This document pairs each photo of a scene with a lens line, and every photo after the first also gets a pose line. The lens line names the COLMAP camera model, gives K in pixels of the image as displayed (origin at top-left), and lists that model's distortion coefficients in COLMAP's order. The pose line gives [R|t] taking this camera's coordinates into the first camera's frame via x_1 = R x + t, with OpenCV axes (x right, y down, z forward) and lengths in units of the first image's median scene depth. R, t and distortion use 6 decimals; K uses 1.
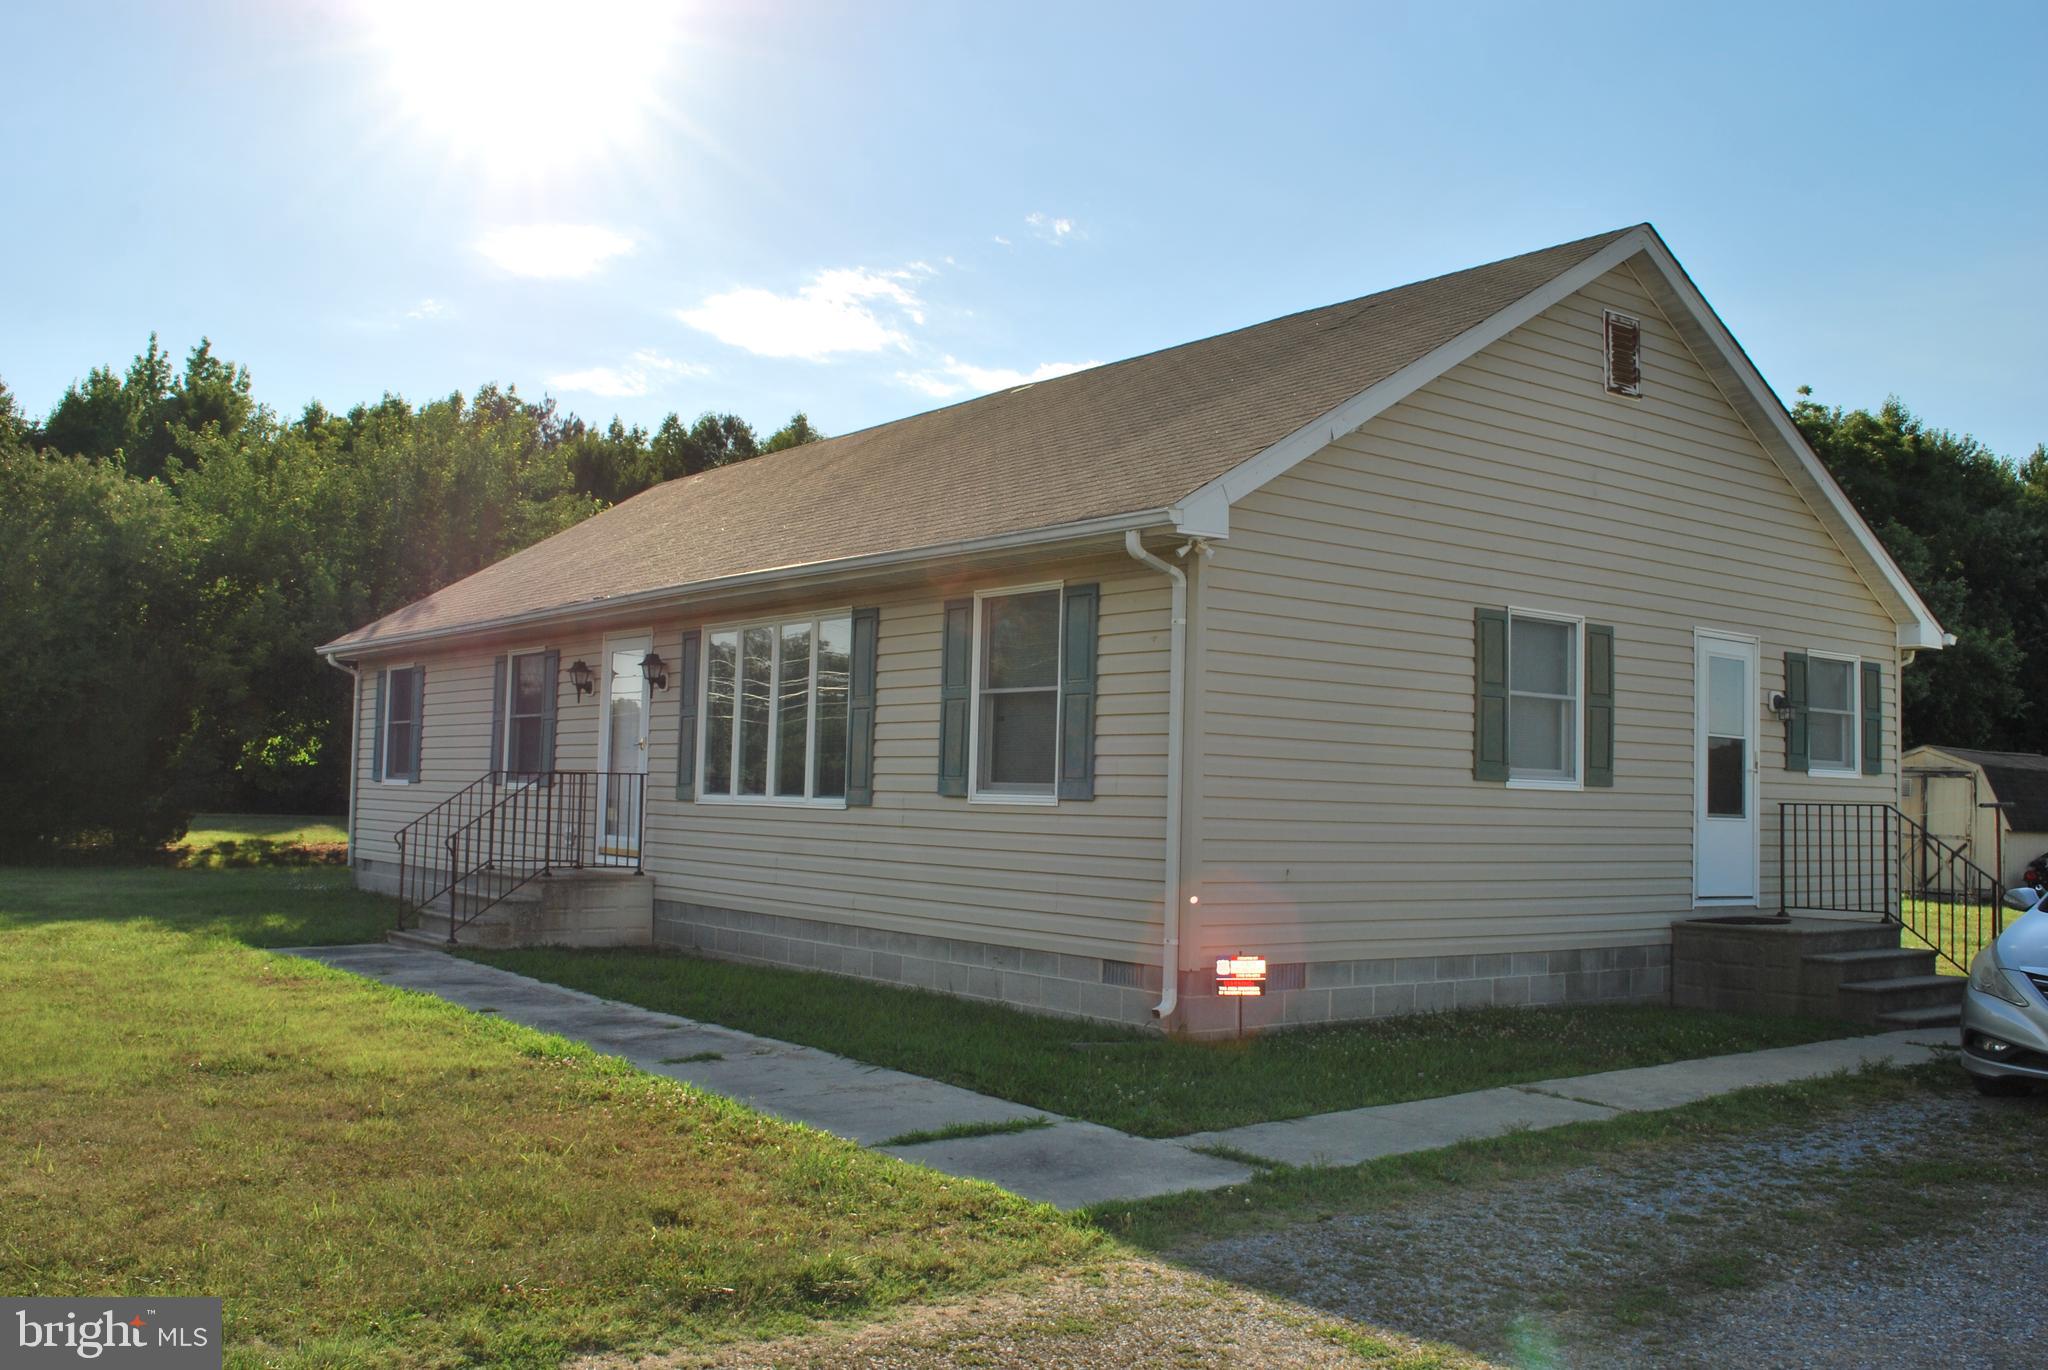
lens RADIAL K [[1902.3, 0, 1024.0], [0, 1902.3, 685.0], [0, 0, 1]] dist [0.101769, -0.555353]
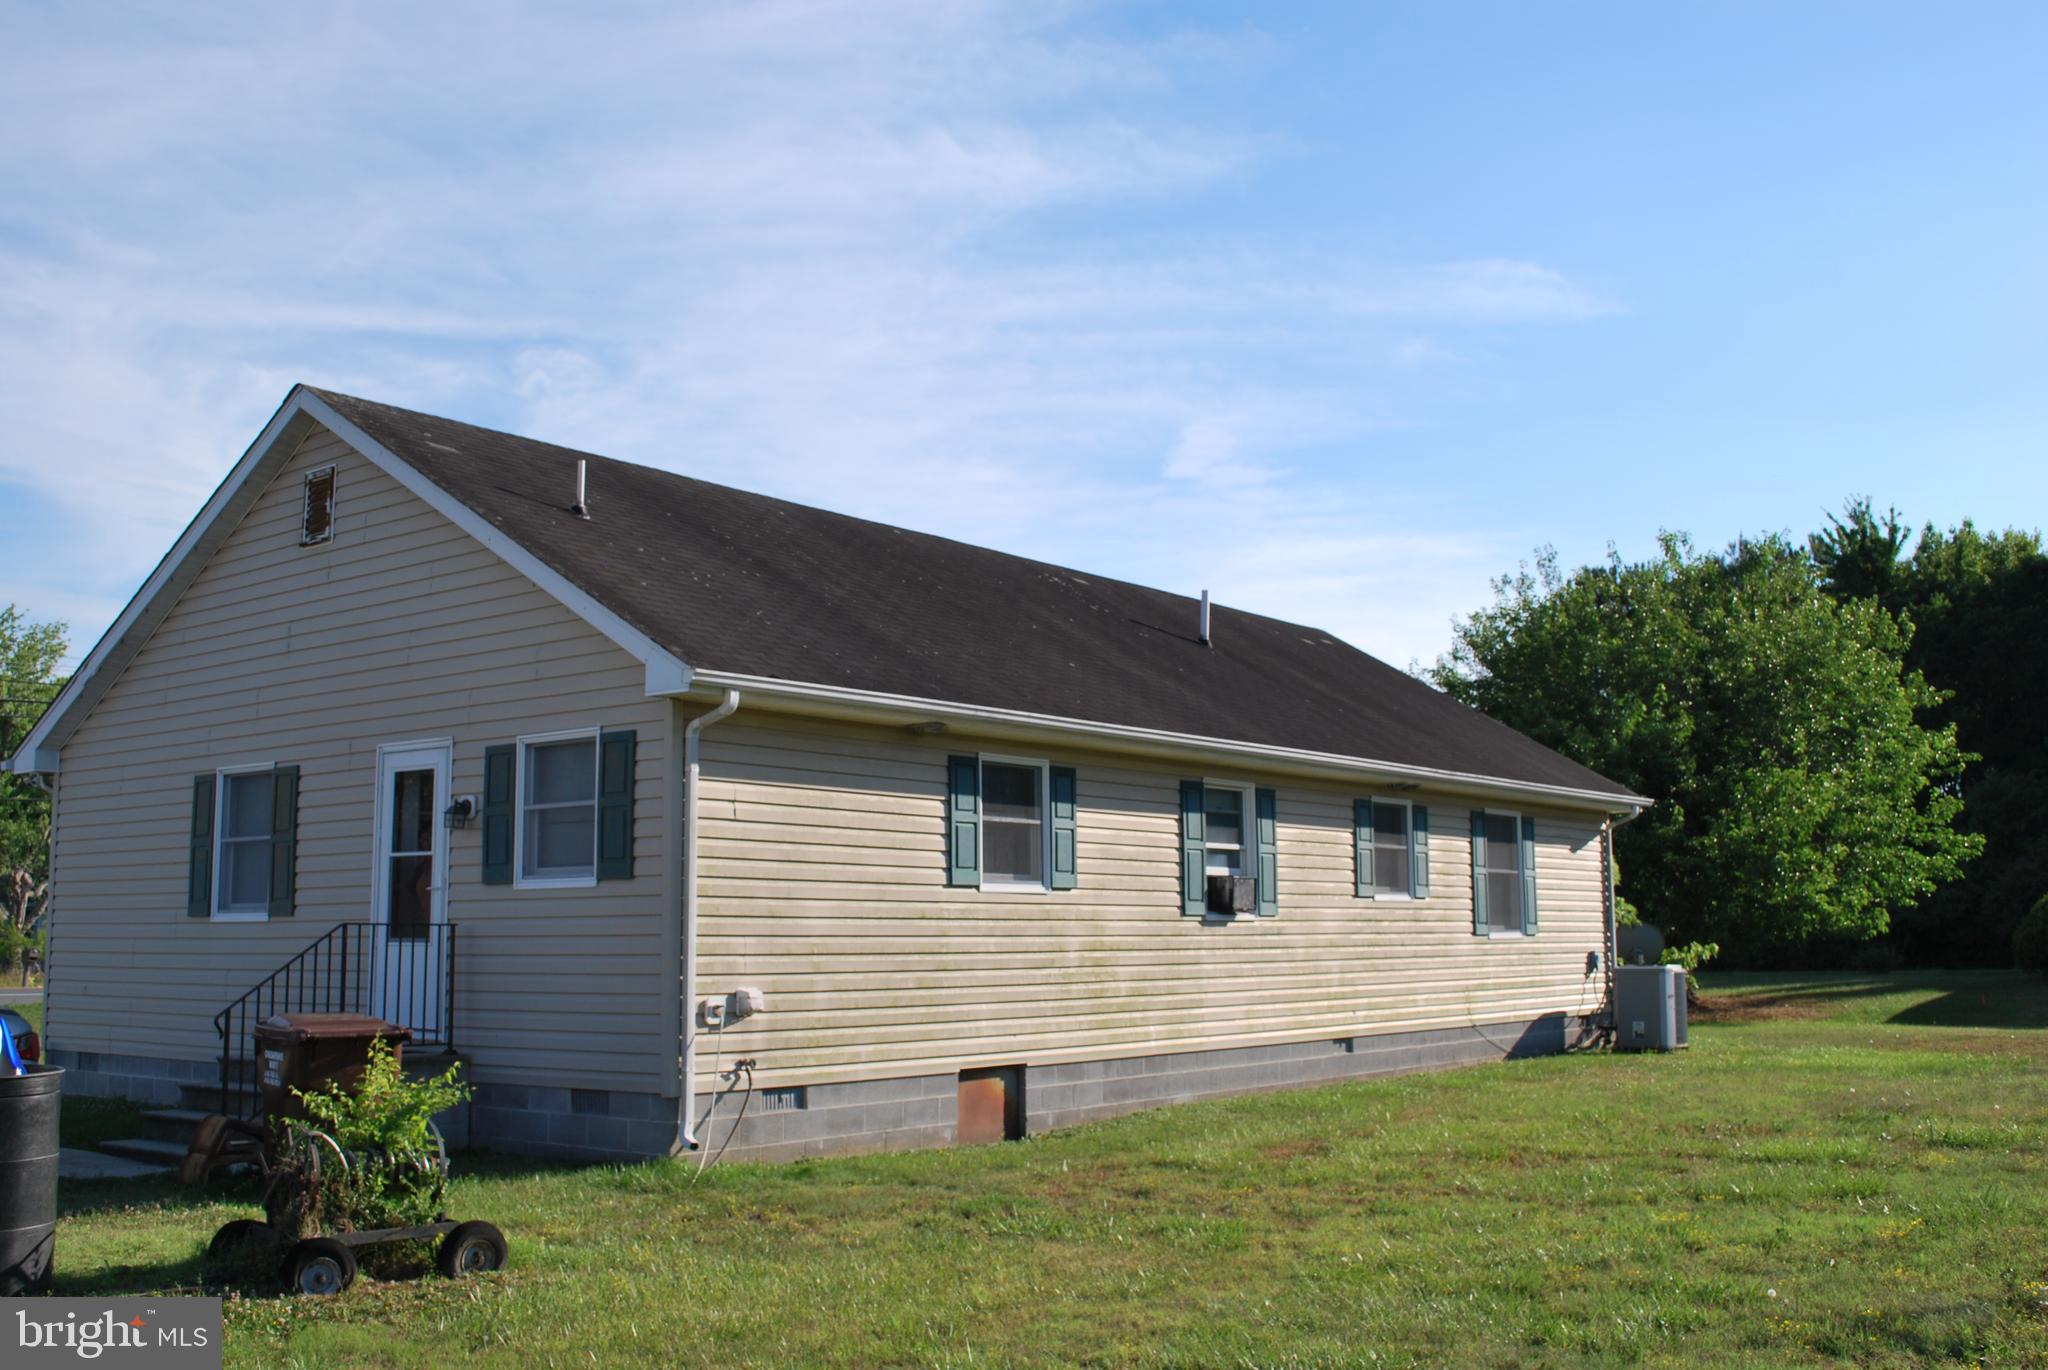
lens RADIAL K [[1902.3, 0, 1024.0], [0, 1902.3, 685.0], [0, 0, 1]] dist [0.101769, -0.555353]
pose [[0.242583, -0.162143, -0.956485, 1.367577], [0.067548, 0.986364, -0.150076, 0.107553], [0.967776, -0.028203, 0.250228, 1.079472]]
